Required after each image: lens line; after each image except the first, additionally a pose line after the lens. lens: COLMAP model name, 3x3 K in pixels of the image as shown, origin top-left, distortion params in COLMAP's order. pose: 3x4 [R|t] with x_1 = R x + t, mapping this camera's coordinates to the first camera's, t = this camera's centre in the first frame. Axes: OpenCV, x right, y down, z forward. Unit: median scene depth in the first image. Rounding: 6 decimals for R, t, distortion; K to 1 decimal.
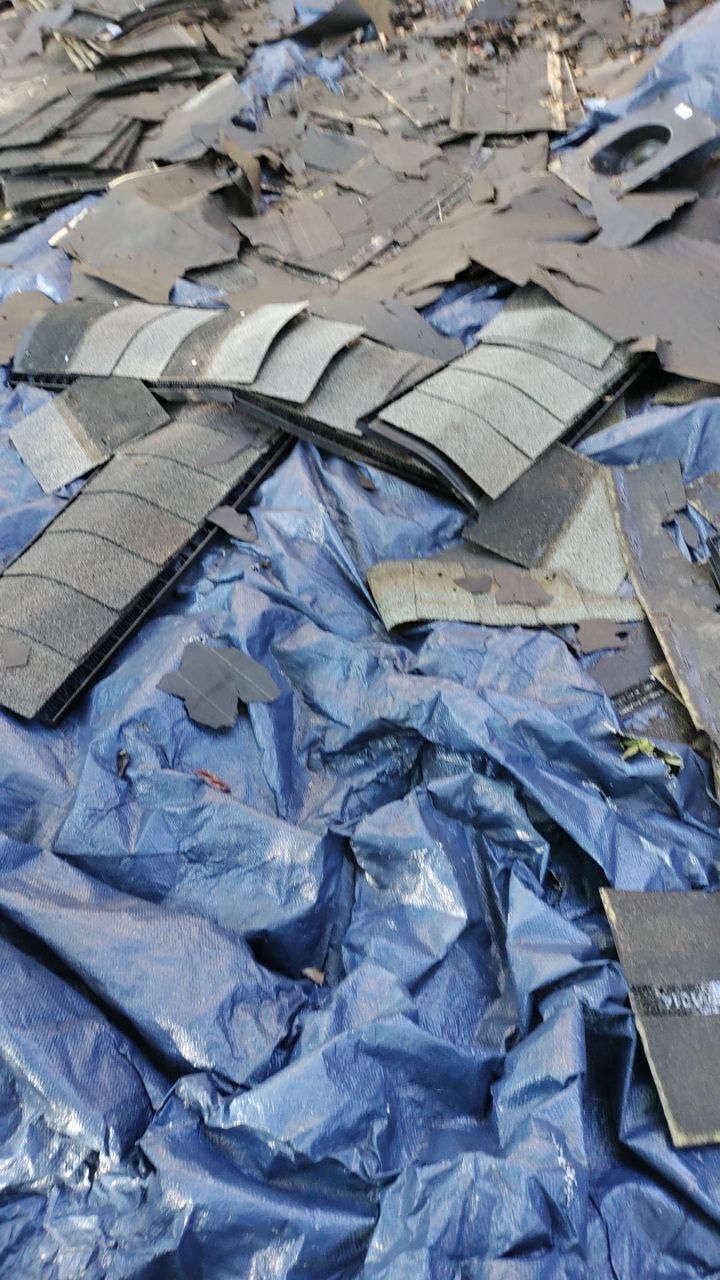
lens RADIAL K [[936.8, 0, 363.0], [0, 936.8, 646.8], [0, 0, 1]] dist [0.043516, -0.062935]
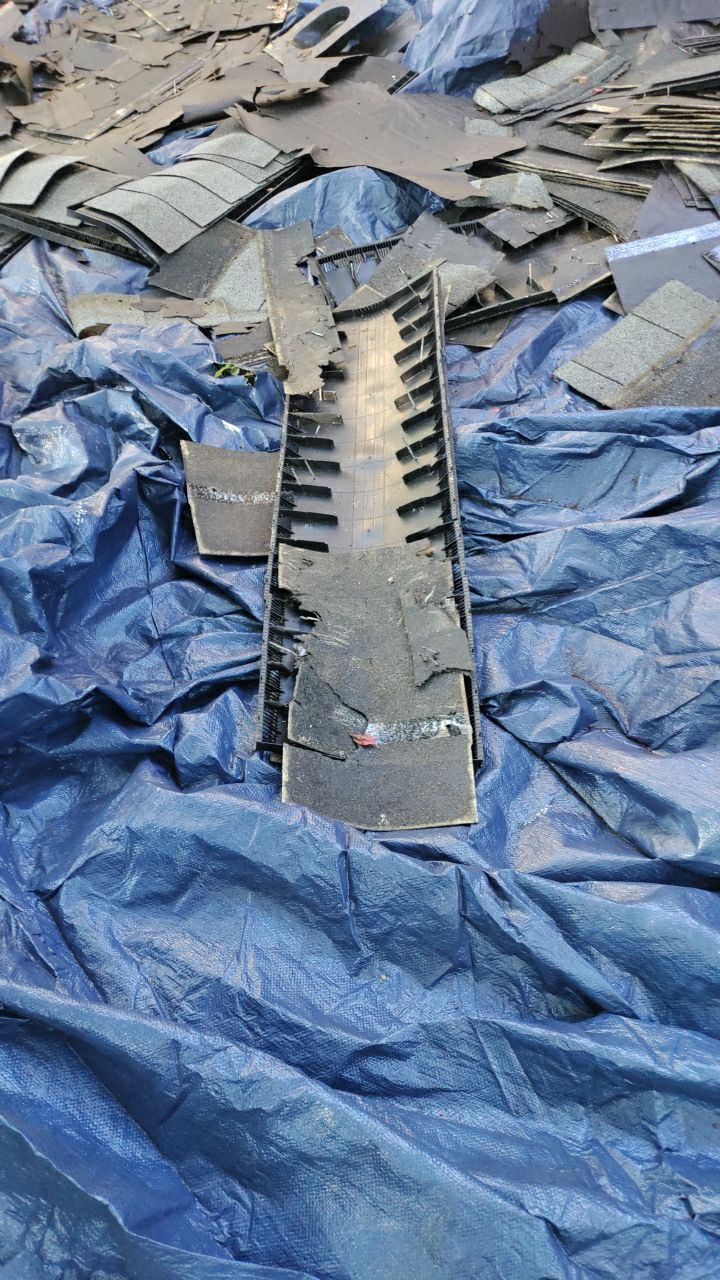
lens RADIAL K [[936.8, 0, 356.0], [0, 936.8, 644.3], [0, 0, 1]] dist [0.043516, -0.062935]
pose [[0.996158, -0.081519, 0.032006, 0.302880], [0.082046, 0.996508, -0.015504, 0.416145], [-0.030631, 0.018070, 0.999367, -0.310809]]
